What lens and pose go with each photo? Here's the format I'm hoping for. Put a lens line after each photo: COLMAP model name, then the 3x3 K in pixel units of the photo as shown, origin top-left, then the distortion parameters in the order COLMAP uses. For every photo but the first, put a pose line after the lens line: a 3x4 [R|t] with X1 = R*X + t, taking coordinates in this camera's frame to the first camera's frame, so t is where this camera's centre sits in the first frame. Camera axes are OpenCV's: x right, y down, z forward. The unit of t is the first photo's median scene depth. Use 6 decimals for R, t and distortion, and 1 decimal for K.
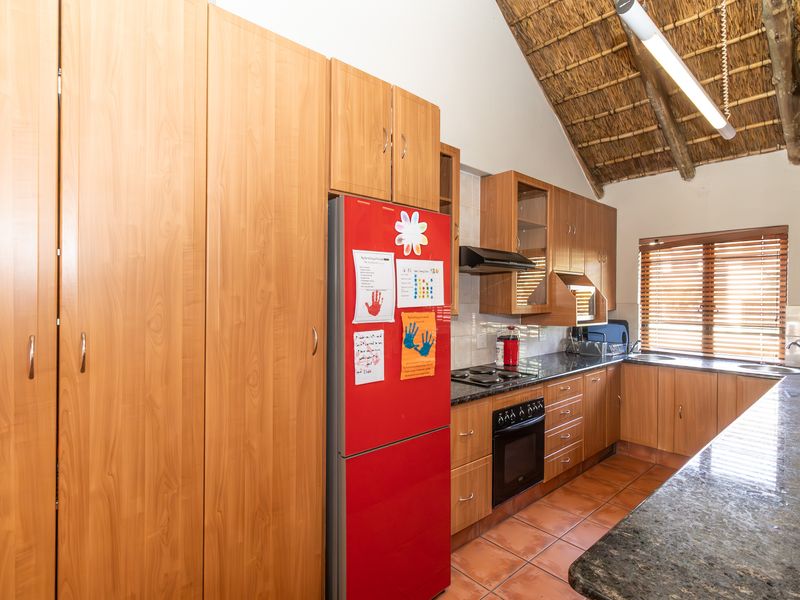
lens RADIAL K [[420.6, 0, 408.1], [0, 420.6, 302.4], [0, 0, 1]] dist [0.000991, -0.000976]
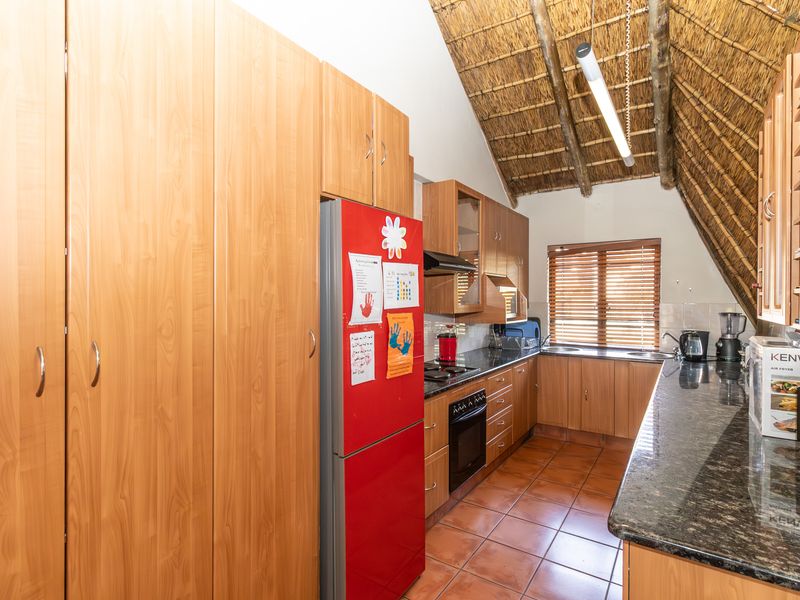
lens RADIAL K [[419.8, 0, 413.0], [0, 419.8, 302.6], [0, 0, 1]] dist [-0.001257, -0.000110]
pose [[0.968366, -0.008368, 0.249394, -0.123397], [0.008163, 0.999965, 0.001855, -0.002832], [-0.249401, 0.000240, 0.968400, -0.011791]]
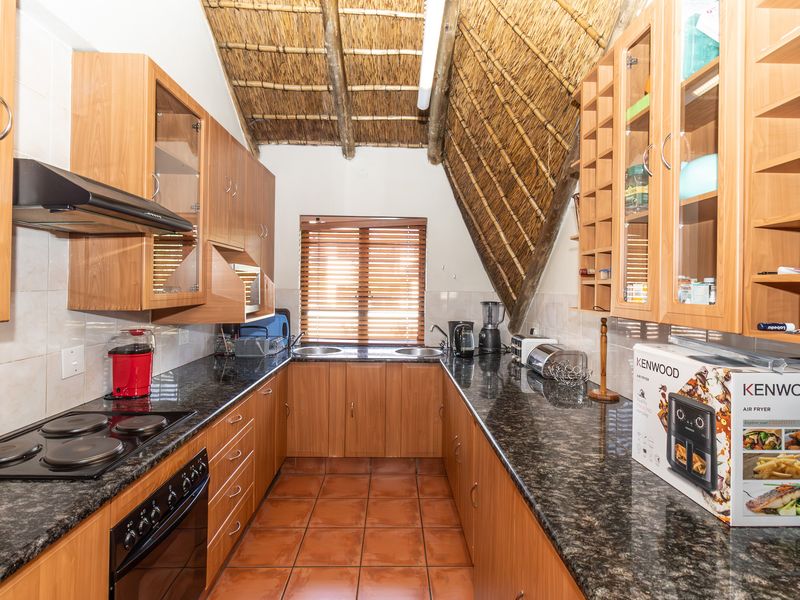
lens RADIAL K [[417.3, 0, 413.8], [0, 417.3, 284.8], [0, 0, 1]] dist [-0.001689, 0.000200]
pose [[0.639888, 0.005475, 0.768449, 0.051044], [-0.003192, 0.999985, -0.004466, -0.004720], [-0.768462, 0.000405, 0.639896, 0.371947]]
